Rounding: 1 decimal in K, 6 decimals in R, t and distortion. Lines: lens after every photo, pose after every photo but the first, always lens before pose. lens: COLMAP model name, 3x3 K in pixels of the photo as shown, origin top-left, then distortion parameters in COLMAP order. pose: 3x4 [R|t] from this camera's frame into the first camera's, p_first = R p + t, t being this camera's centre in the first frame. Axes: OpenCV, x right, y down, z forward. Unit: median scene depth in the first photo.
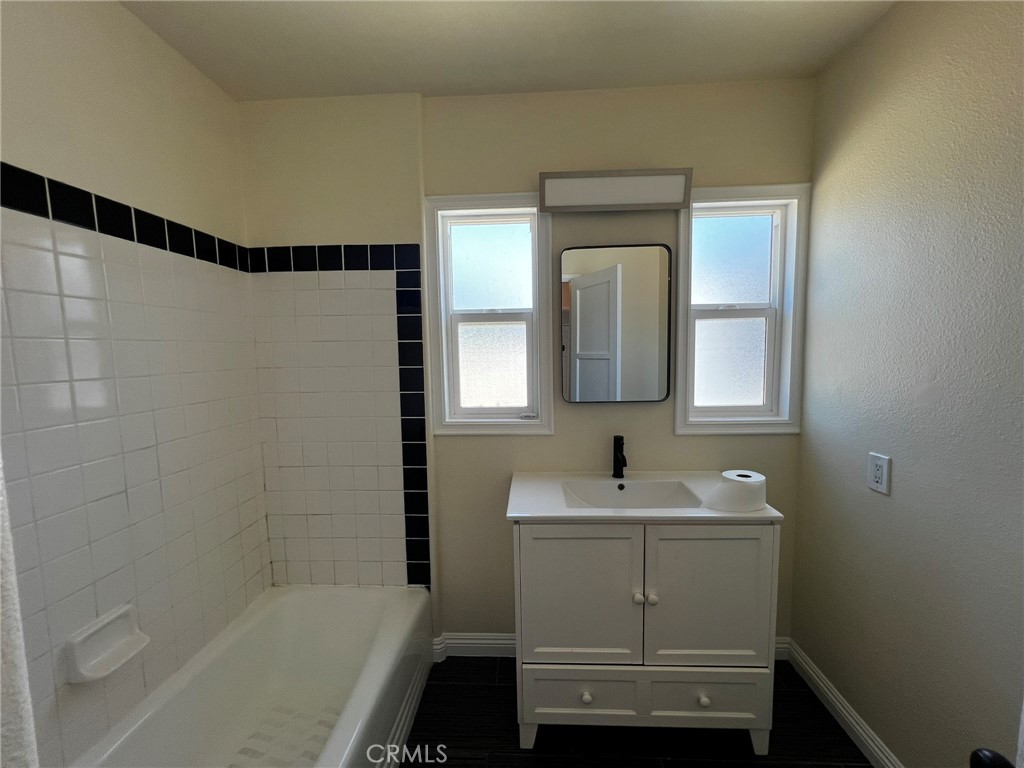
lens RADIAL K [[409.3, 0, 513.8], [0, 409.3, 388.1], [0, 0, 1]] dist [-0.000644, 0.000426]
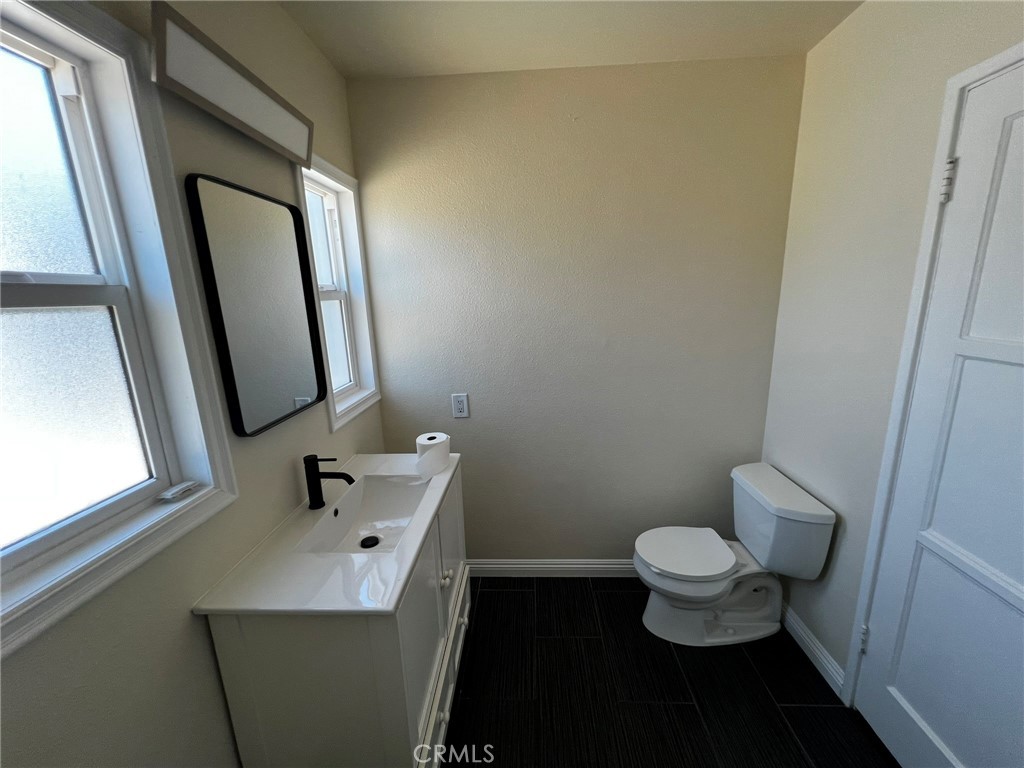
lens RADIAL K [[409.5, 0, 513.4], [0, 409.5, 386.2], [0, 0, 1]] dist [-0.002241, 0.001104]
pose [[-0.004345, -0.204304, 0.978898, -0.538041], [0.126484, 0.970933, 0.203203, -0.135466], [-0.991959, 0.124698, 0.021623, 0.674561]]
